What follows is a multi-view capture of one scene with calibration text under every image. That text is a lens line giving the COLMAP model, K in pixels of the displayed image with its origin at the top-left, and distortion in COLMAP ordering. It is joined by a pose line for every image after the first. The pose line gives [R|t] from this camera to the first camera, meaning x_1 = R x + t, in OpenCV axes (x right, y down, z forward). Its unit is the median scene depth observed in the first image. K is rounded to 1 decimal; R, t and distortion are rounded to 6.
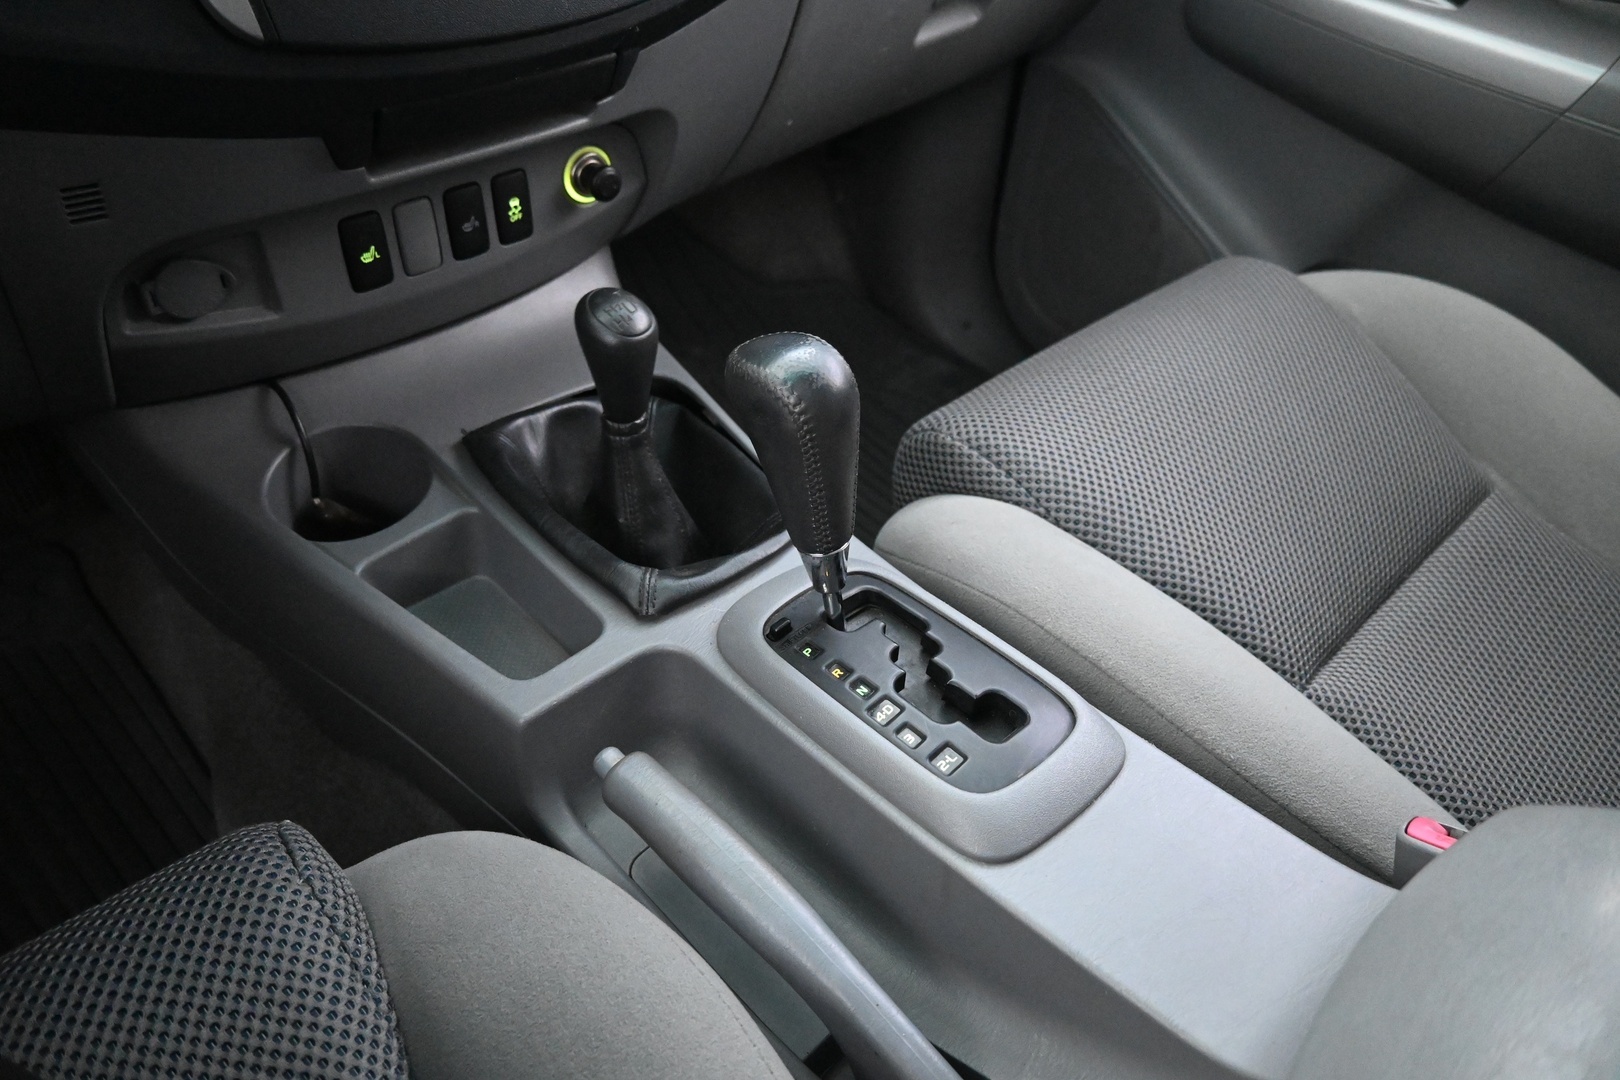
lens RADIAL K [[1095.4, 0, 803.1], [0, 1095.4, 539.0], [0, 0, 1]] dist [-0.004971, -0.003523]
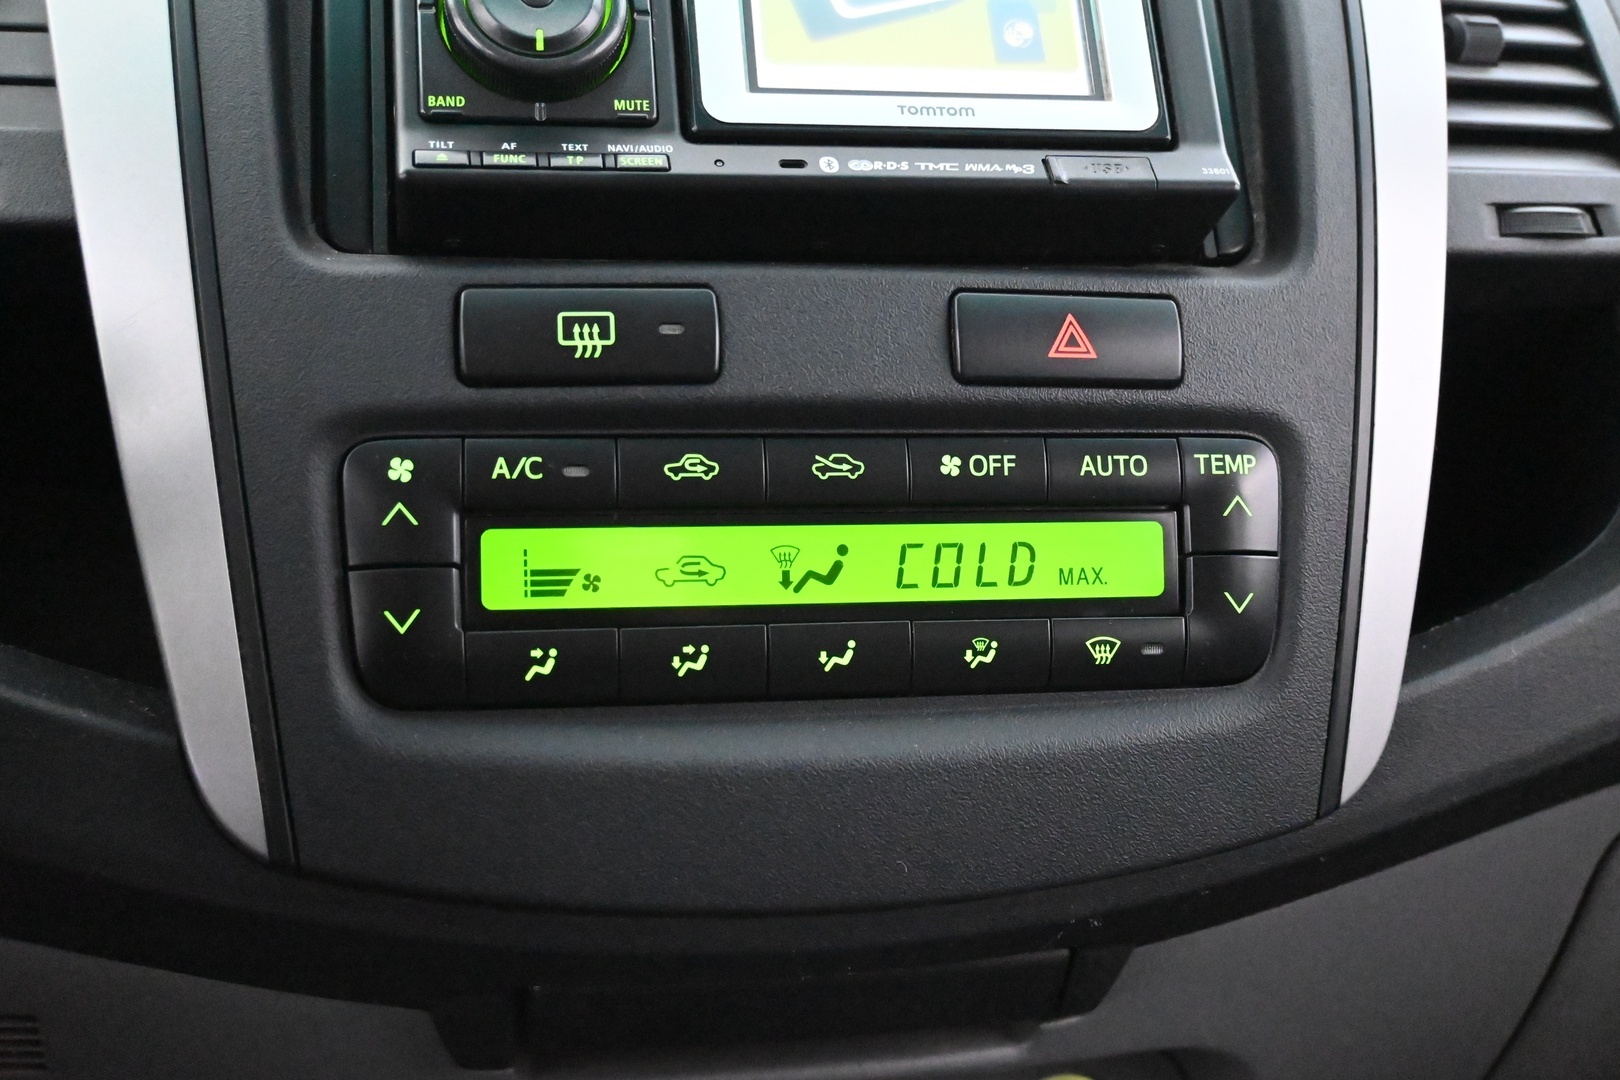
lens RADIAL K [[1784.6, 0, 810.3], [0, 1784.6, 541.9], [0, 0, 1]] dist [-0.003401, 0.000000]
pose [[0.837336, 0.093244, -0.538678, 0.128968], [-0.347907, 0.850952, -0.393499, -0.232815], [0.421698, 0.516900, 0.744973, 0.259181]]
